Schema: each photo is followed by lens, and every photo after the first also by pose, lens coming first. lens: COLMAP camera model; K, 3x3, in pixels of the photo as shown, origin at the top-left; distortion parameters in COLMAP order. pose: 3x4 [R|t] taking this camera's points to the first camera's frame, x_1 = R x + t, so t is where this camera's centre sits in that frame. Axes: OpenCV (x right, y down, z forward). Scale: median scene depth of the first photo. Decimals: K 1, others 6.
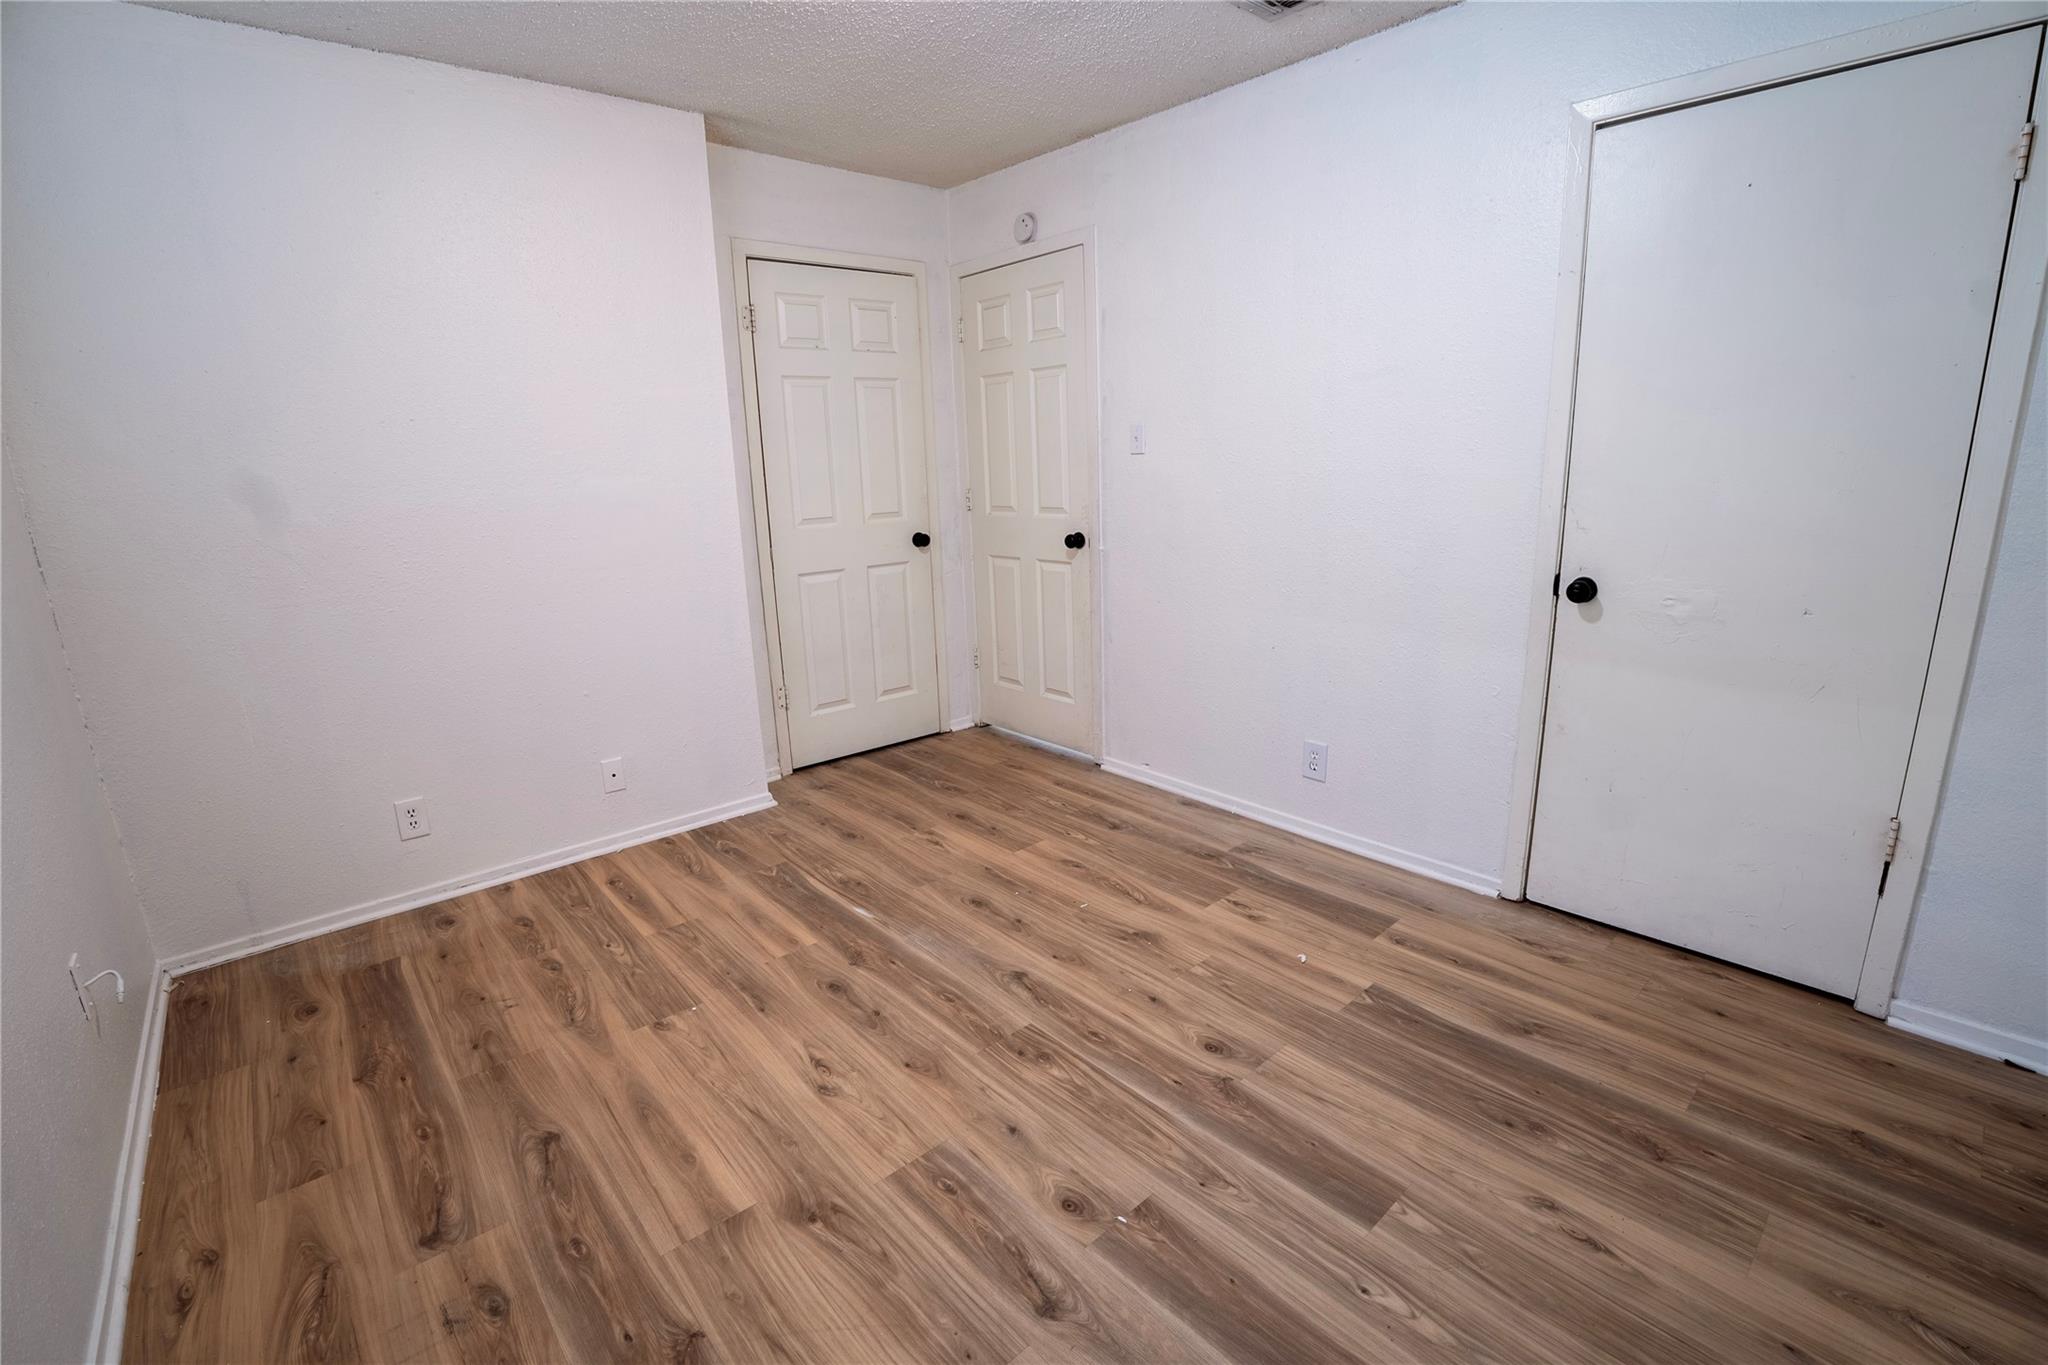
lens RADIAL K [[908.1, 0, 1024.0], [0, 908.1, 682.5], [0, 0, 1]] dist [-0.002012, -0.000286]
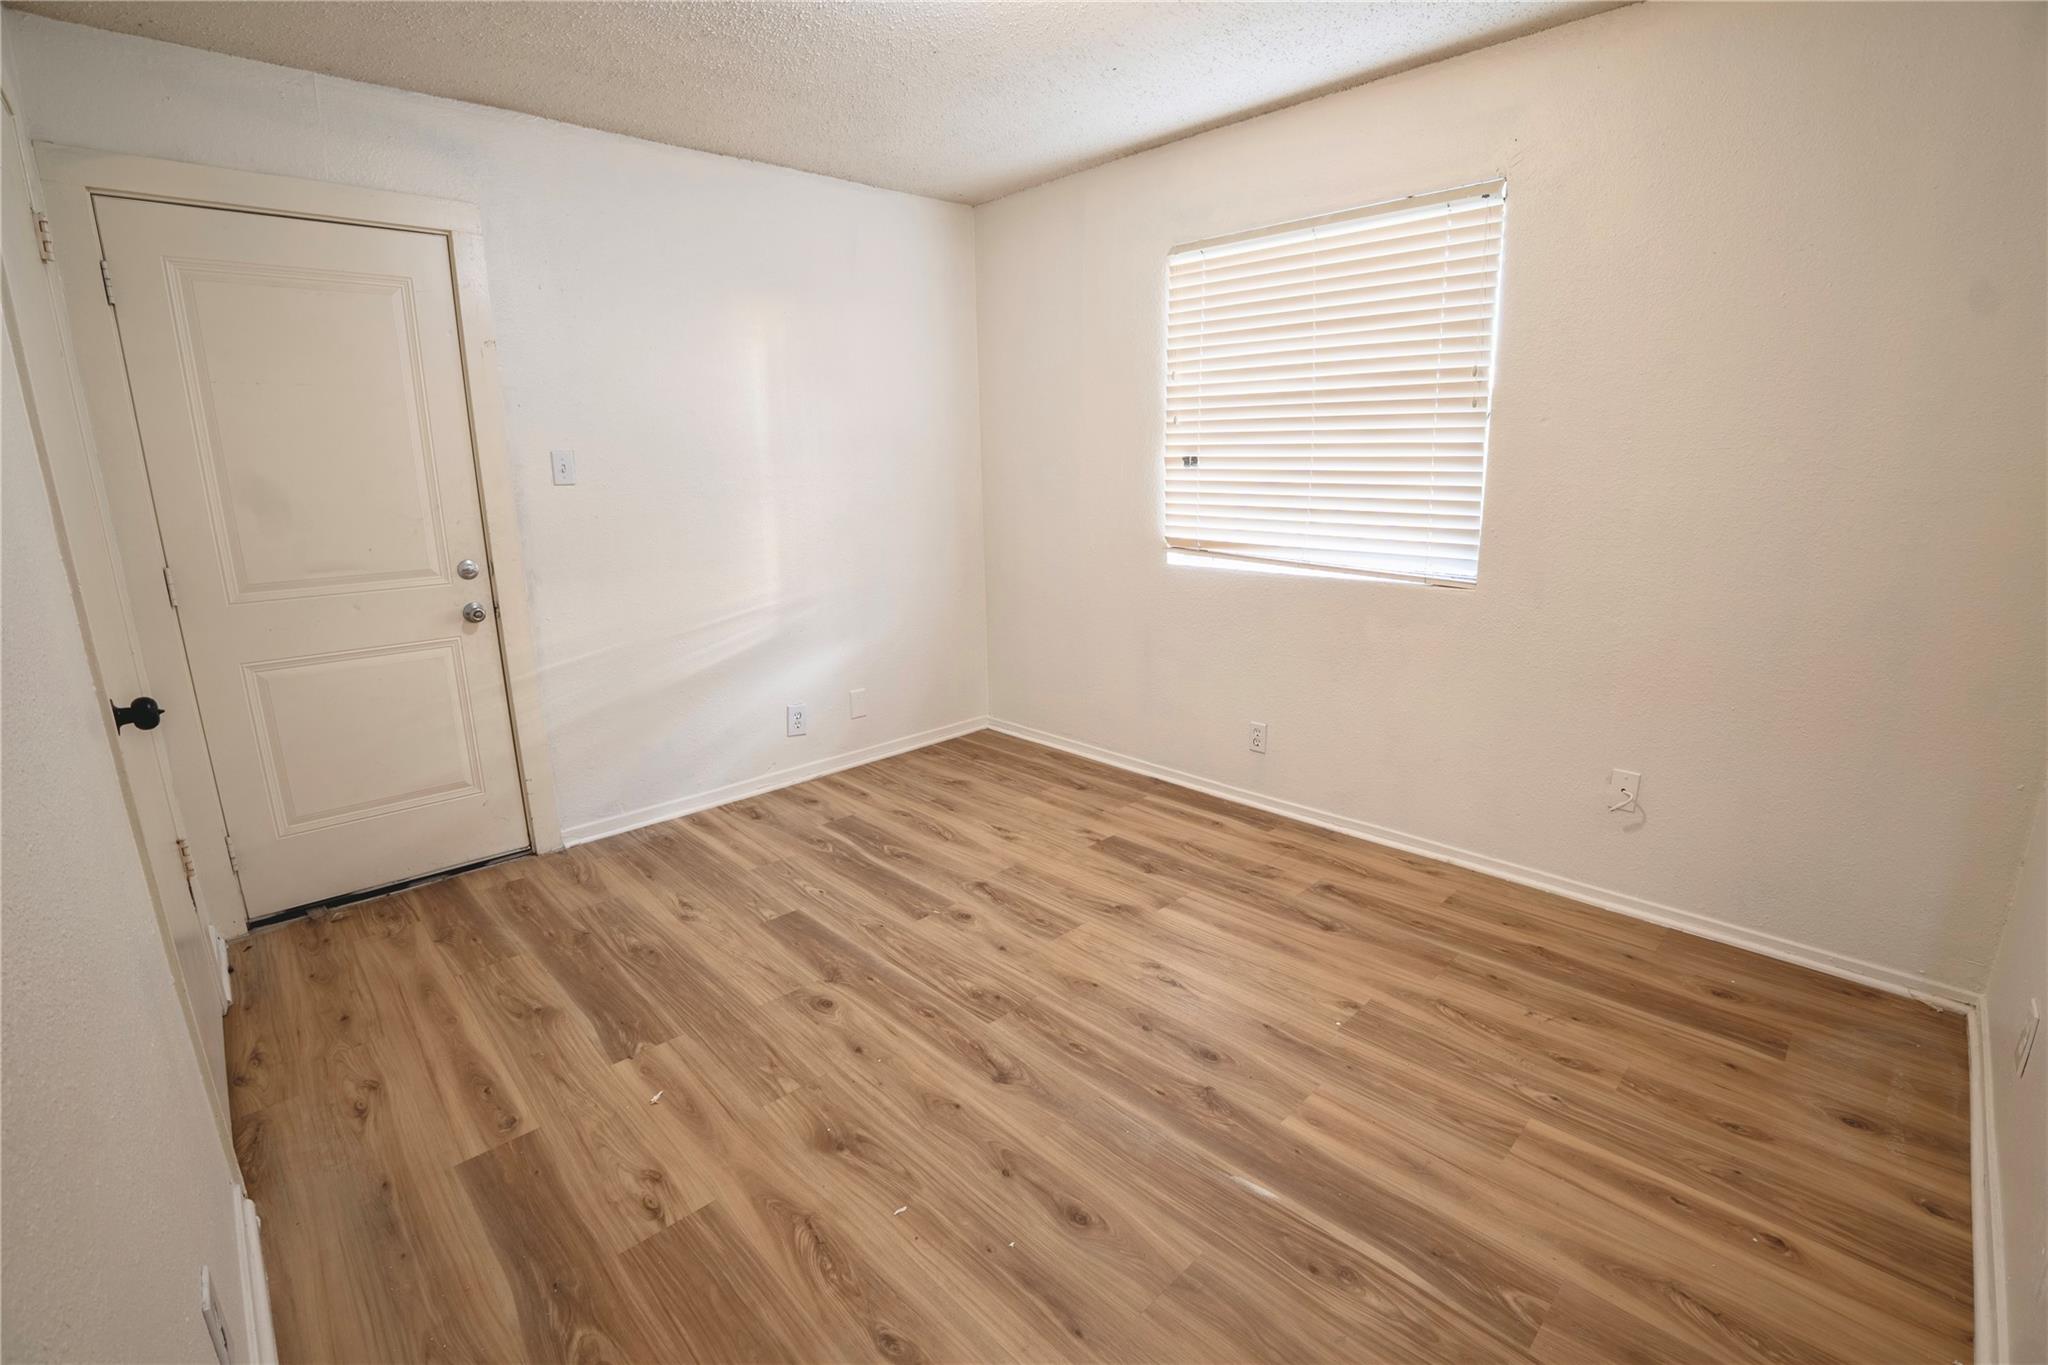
lens RADIAL K [[881.2, 0, 1024.0], [0, 881.2, 682.5], [0, 0, 1]] dist [0.000236, -0.000009]
pose [[-0.997887, 0.057801, -0.029686, -0.024774], [0.036213, 0.874031, 0.484519, -0.435800], [0.053952, 0.482420, -0.874277, 1.677654]]
